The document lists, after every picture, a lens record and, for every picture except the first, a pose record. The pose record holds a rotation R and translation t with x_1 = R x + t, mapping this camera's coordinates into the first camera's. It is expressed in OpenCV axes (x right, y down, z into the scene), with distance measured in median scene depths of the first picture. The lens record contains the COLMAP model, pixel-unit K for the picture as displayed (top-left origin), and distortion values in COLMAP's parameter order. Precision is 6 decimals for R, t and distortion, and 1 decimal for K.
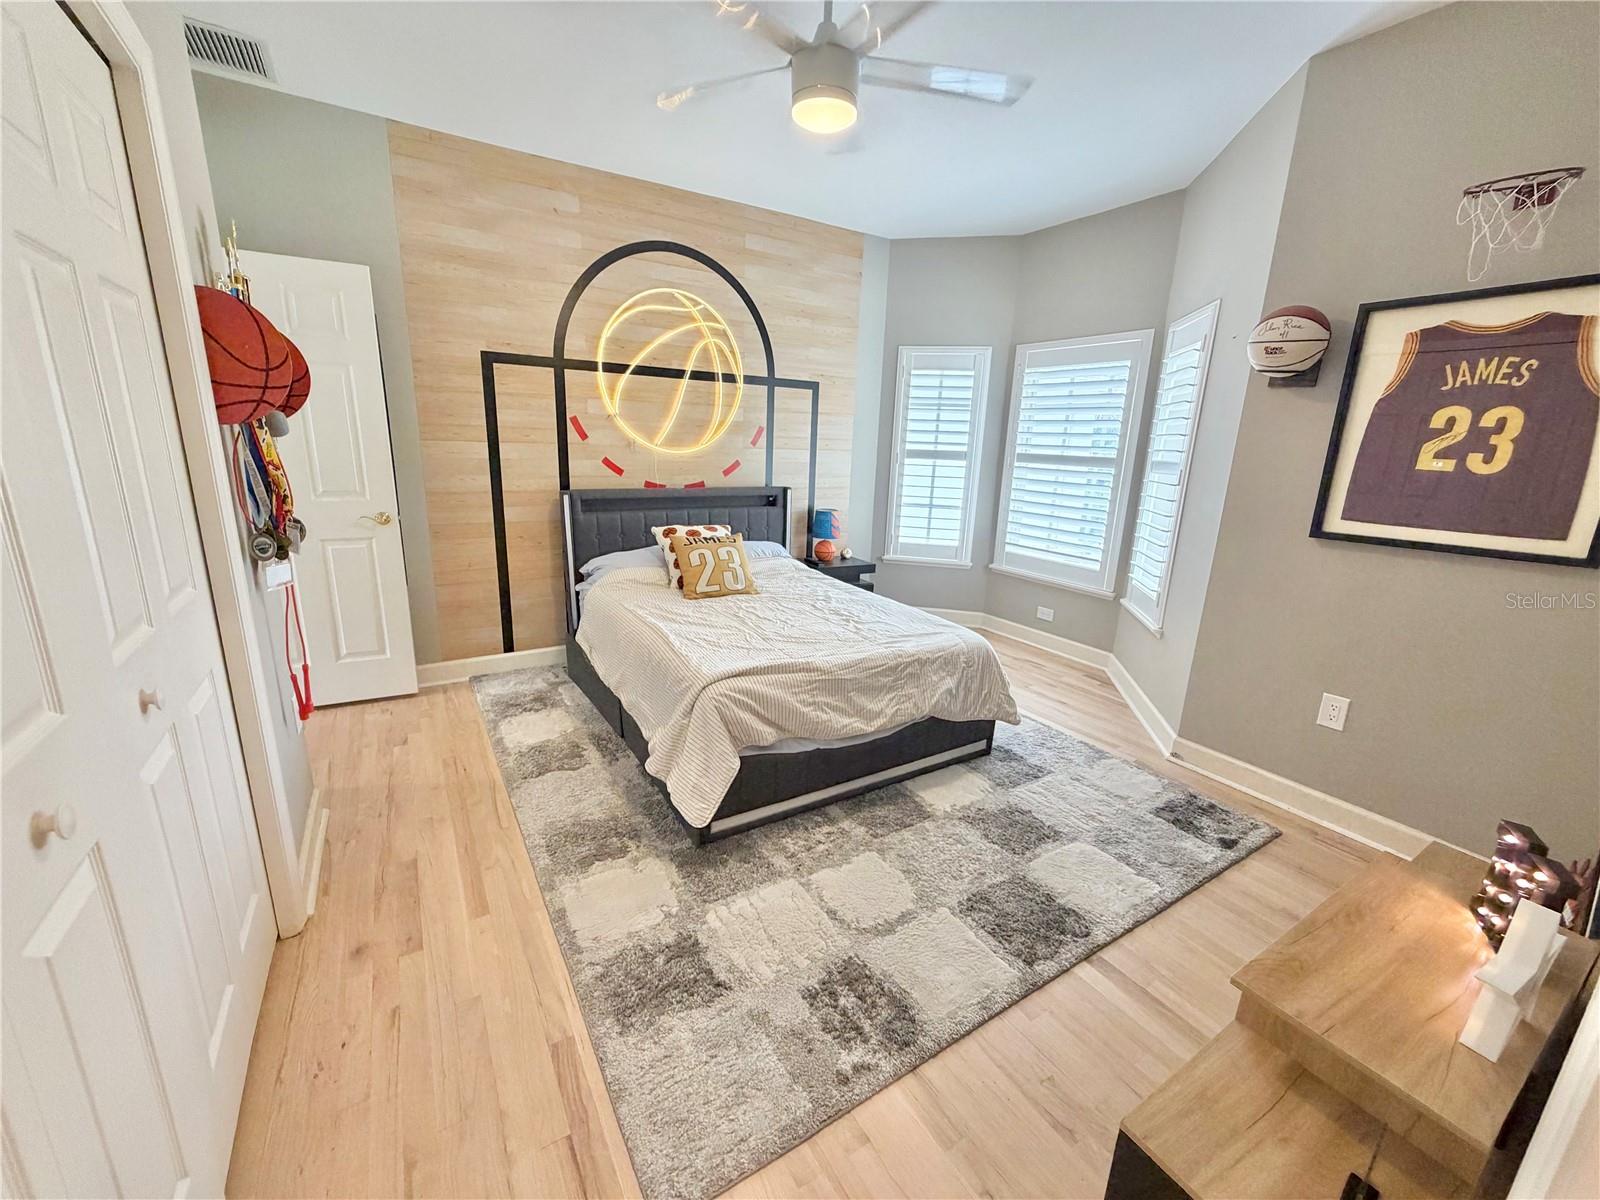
lens RADIAL K [[639.0, 0, 794.6], [0, 639.0, 602.8], [0, 0, 1]] dist [0.001086, 0.000405]
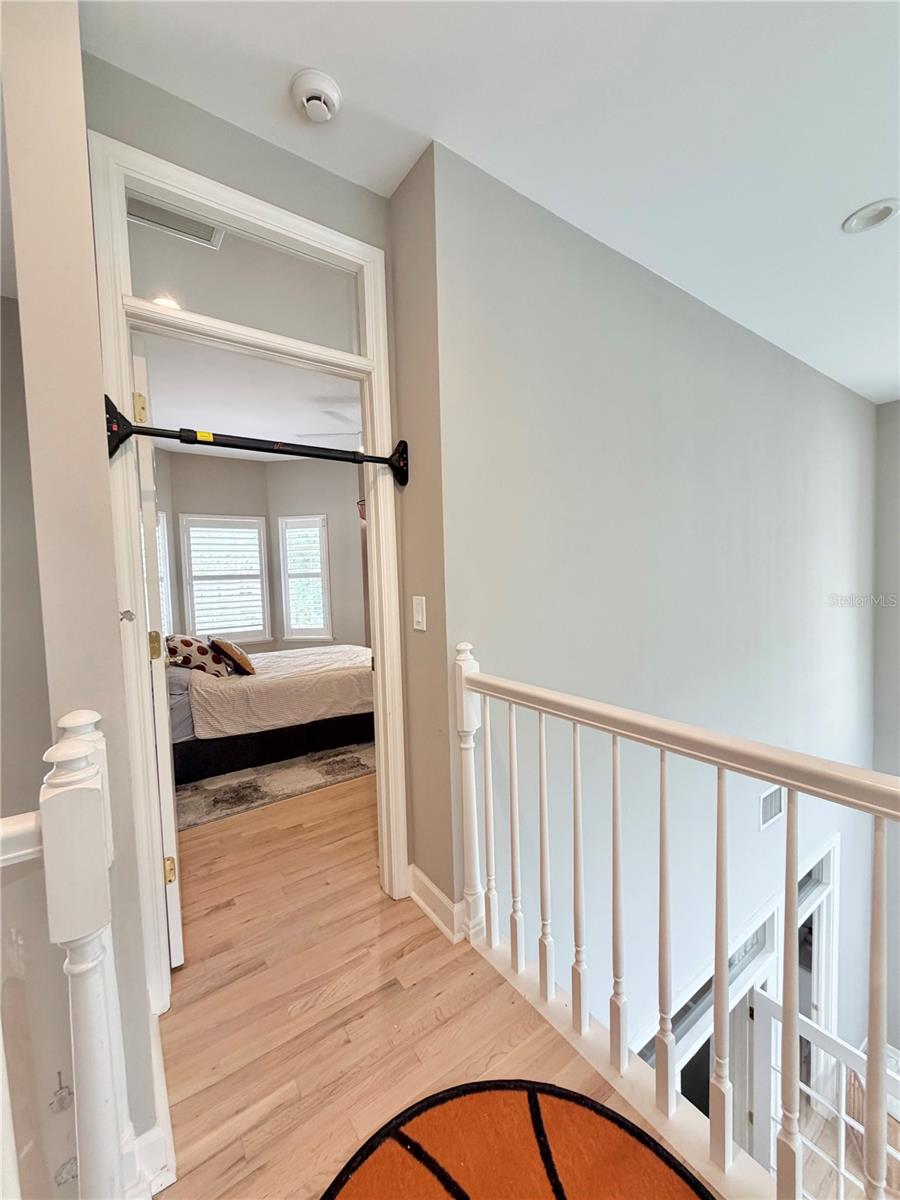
lens RADIAL K [[479.2, 0, 452.7], [0, 479.2, 594.6], [0, 0, 1]] dist [0.001086, 0.000405]
pose [[-0.052921, -0.089681, 0.994564, -1.258607], [0.274718, 0.956222, 0.100842, -0.171762], [-0.960067, 0.278561, -0.025967, 0.532520]]
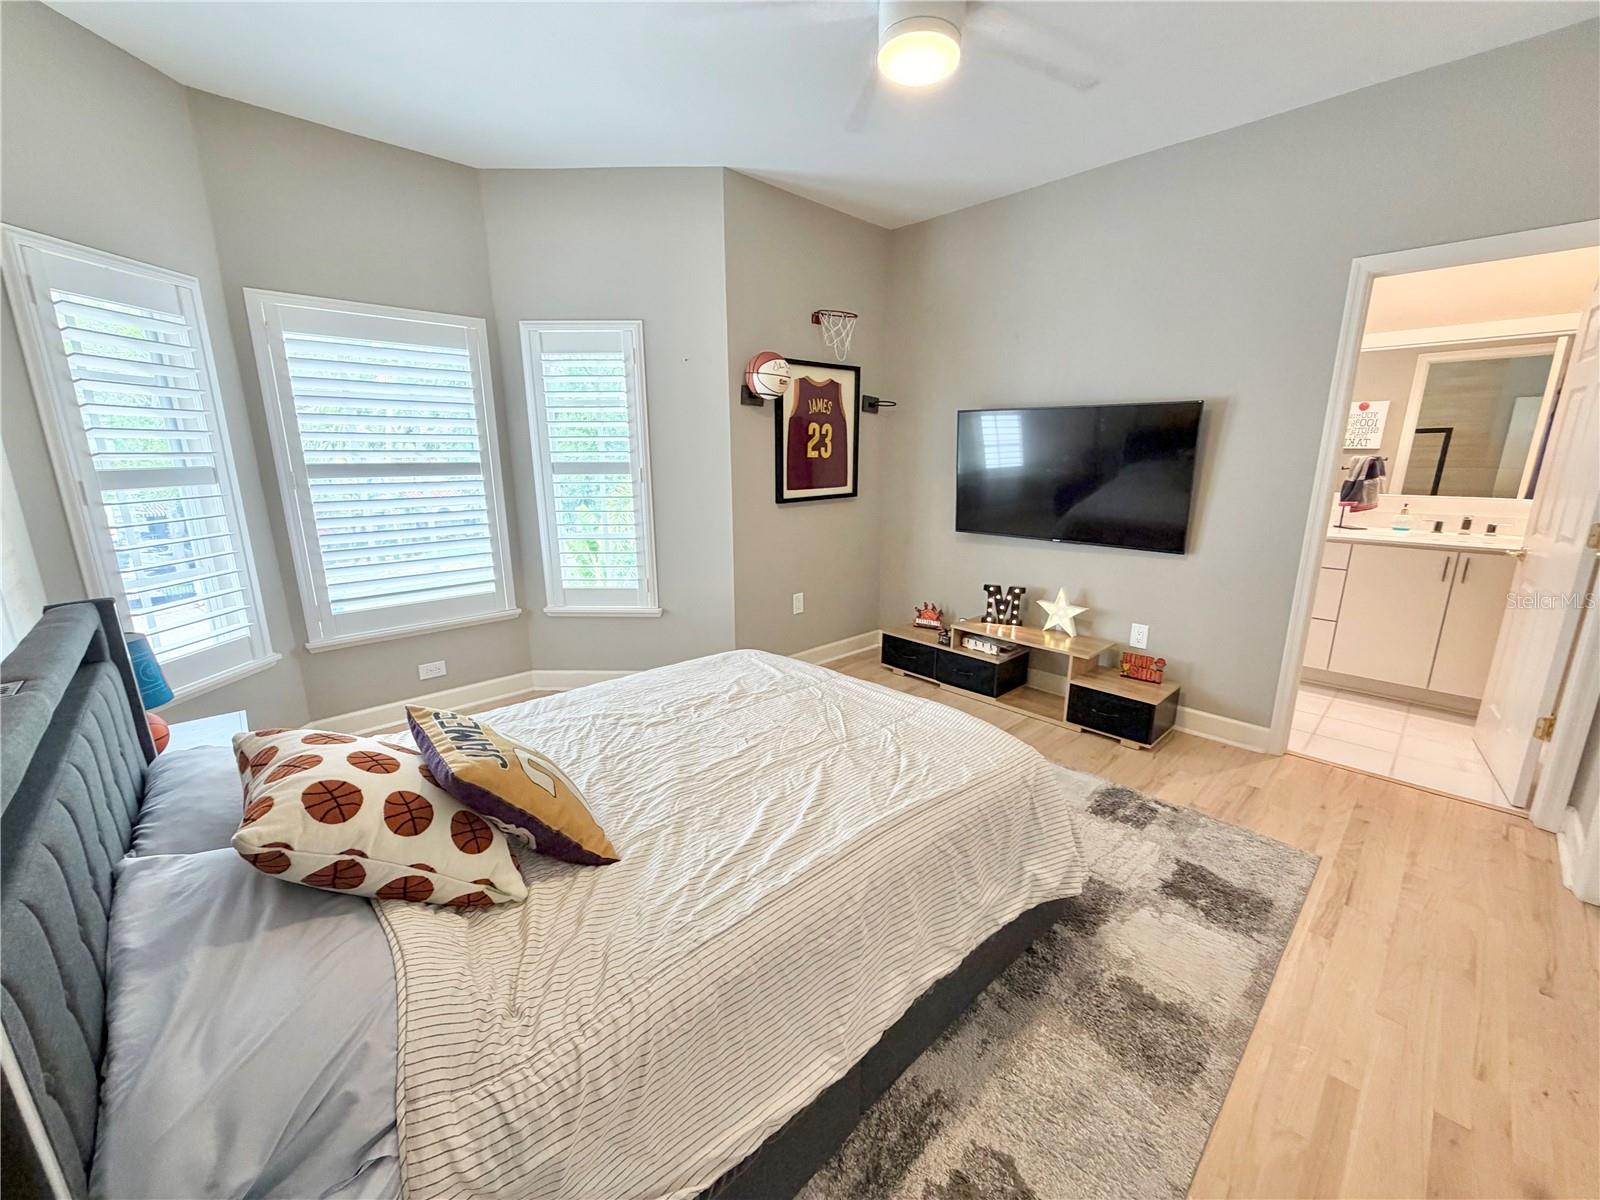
lens RADIAL K [[639.0, 0, 795.8], [0, 639.0, 602.8], [0, 0, 1]] dist [0.001086, 0.000405]
pose [[-0.206387, -0.260875, 0.943053, -0.528894], [0.238431, 0.921342, 0.307050, -0.250245], [-0.948976, 0.288224, -0.127953, 0.883169]]
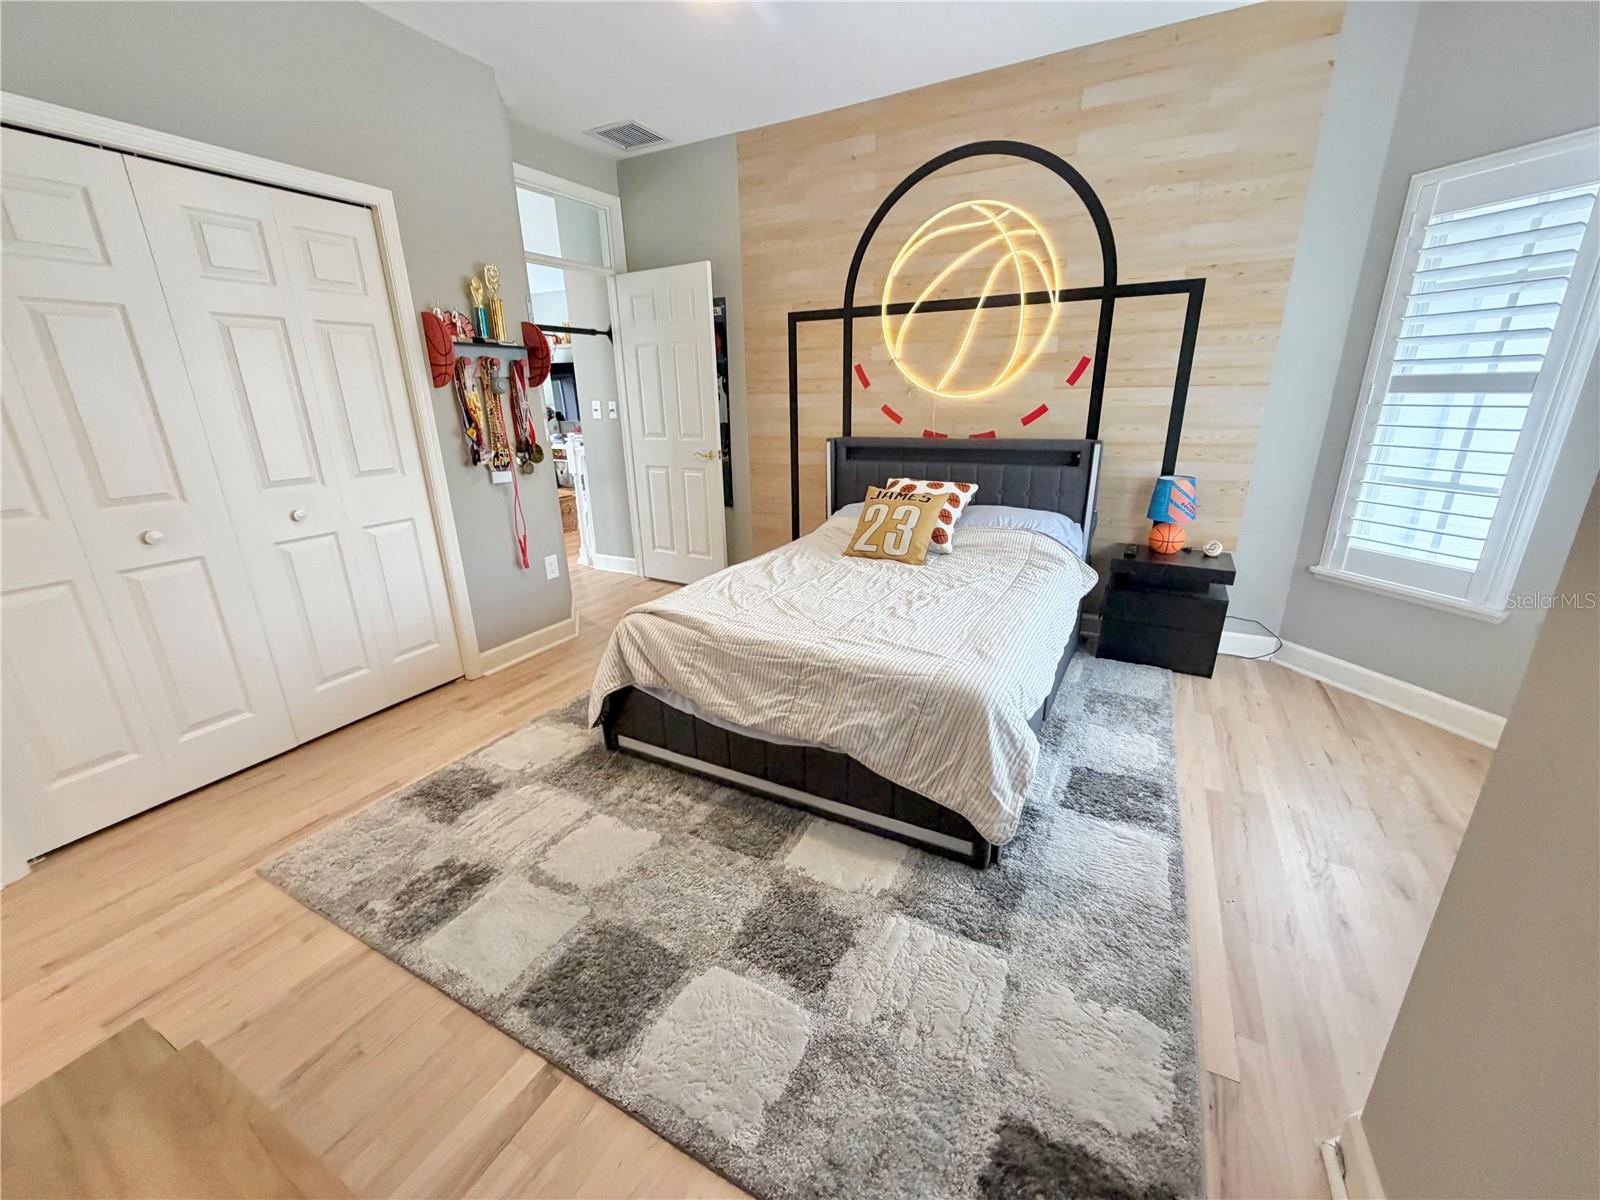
lens RADIAL K [[639.0, 0, 793.3], [0, 639.0, 601.5], [0, 0, 1]] dist [0.001086, 0.000405]
pose [[0.498958, 0.230390, -0.835441, 0.592136], [-0.179999, 0.970543, 0.160145, -0.074689], [0.847727, 0.070473, 0.525730, 0.435833]]
